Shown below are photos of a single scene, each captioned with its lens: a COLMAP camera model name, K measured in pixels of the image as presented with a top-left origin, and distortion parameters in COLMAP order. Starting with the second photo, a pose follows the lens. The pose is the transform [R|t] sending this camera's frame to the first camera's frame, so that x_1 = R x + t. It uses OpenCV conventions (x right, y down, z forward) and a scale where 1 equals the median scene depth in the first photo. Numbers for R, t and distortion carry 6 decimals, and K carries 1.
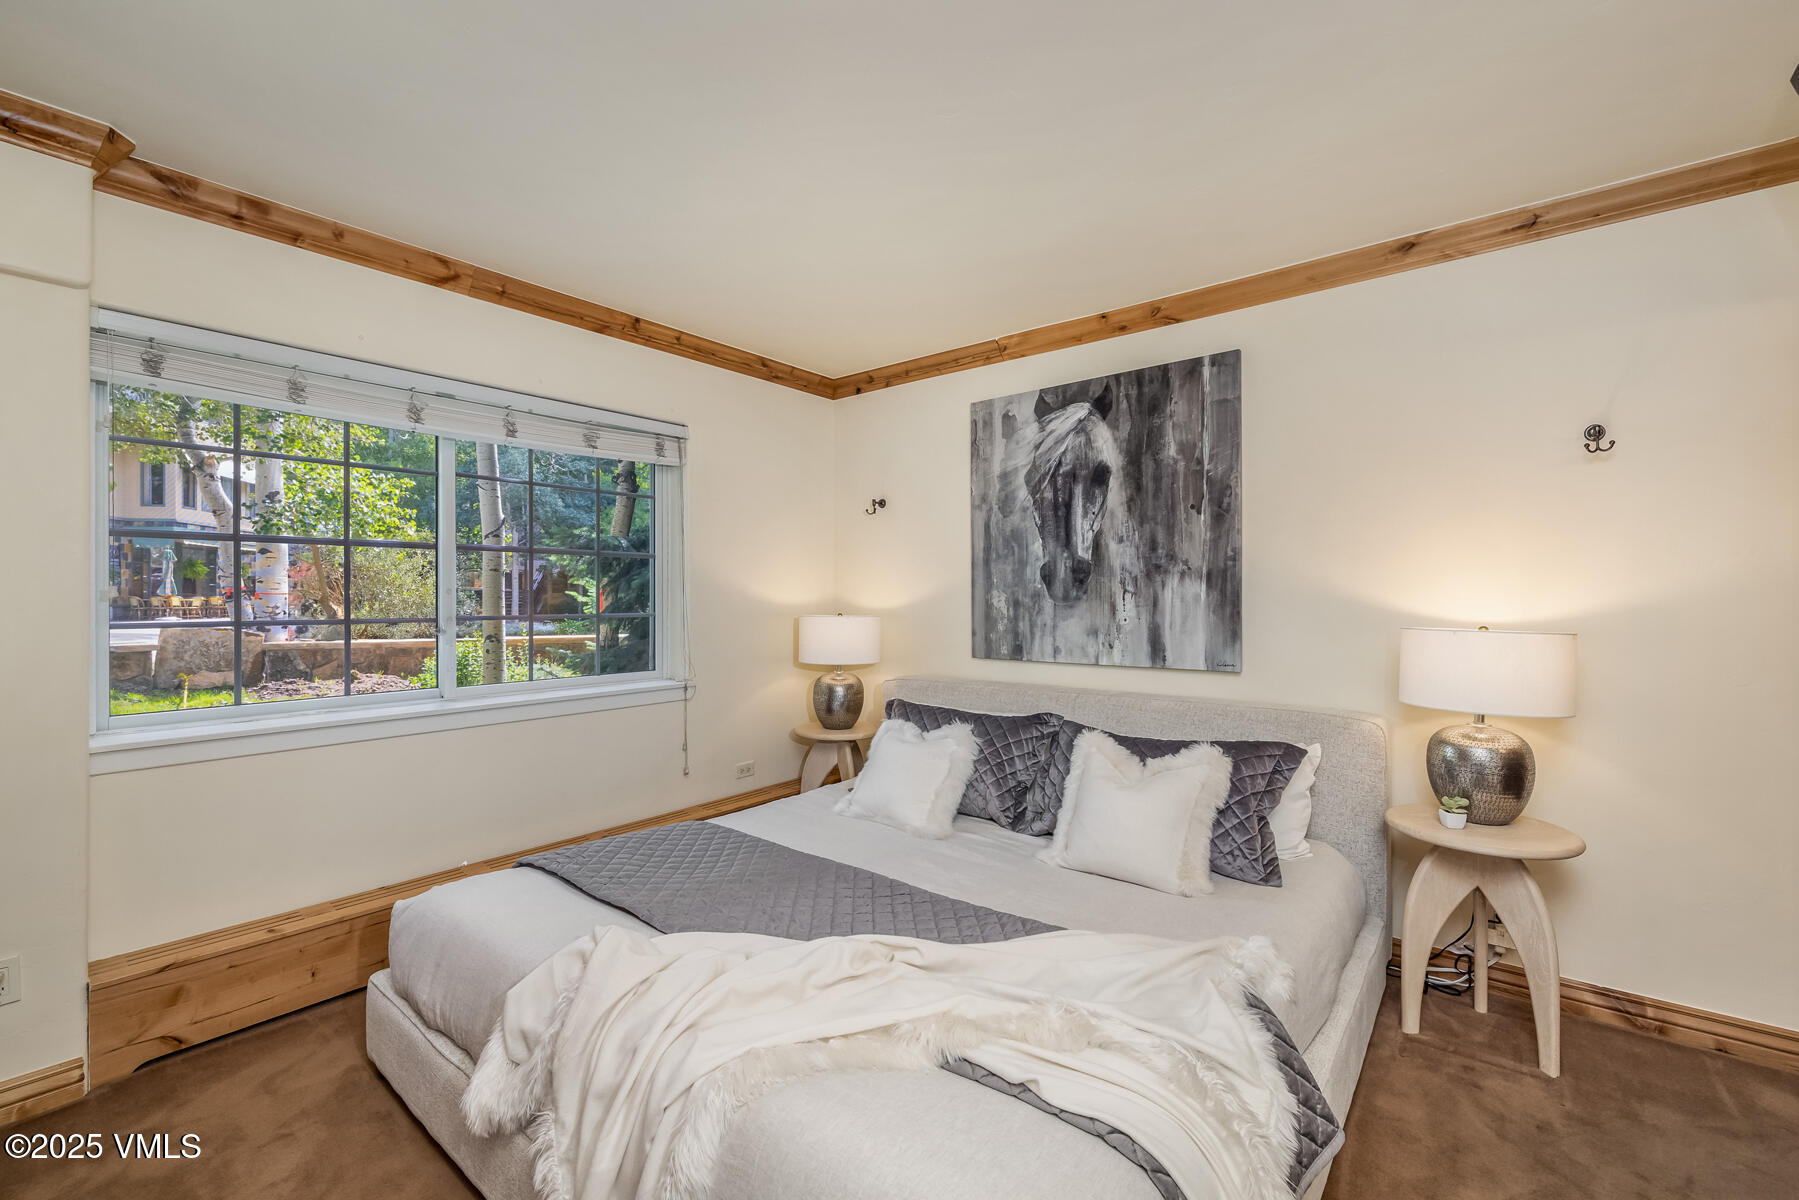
lens RADIAL K [[752.0, 0, 905.7], [0, 752.0, 605.3], [0, 0, 1]] dist [-0.000652, -0.000327]
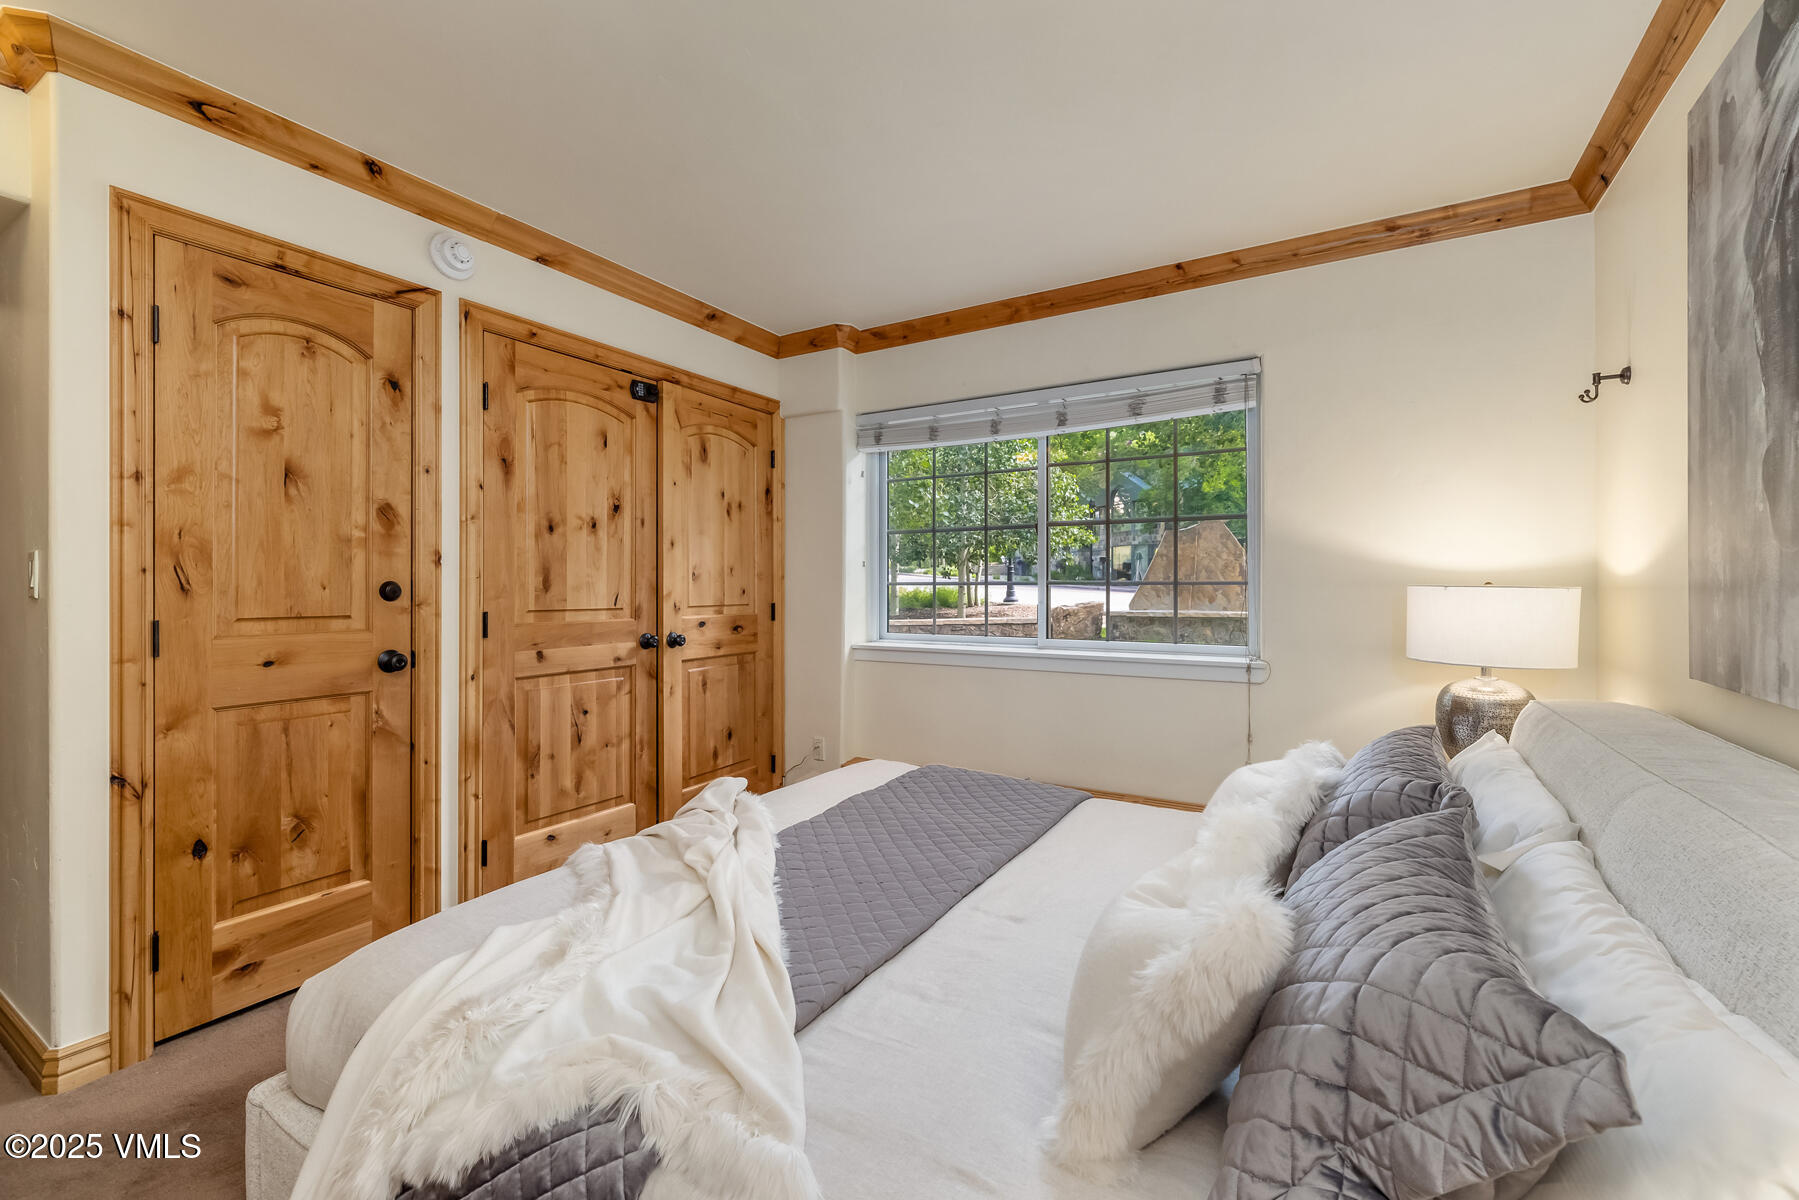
lens RADIAL K [[752.0, 0, 907.3], [0, 752.0, 586.4], [0, 0, 1]] dist [-0.000652, -0.000327]
pose [[0.147676, 0.006157, -0.989017, 0.490622], [-0.006265, 0.999966, 0.005290, 0.015611], [0.989016, 0.005415, 0.147709, 0.498934]]
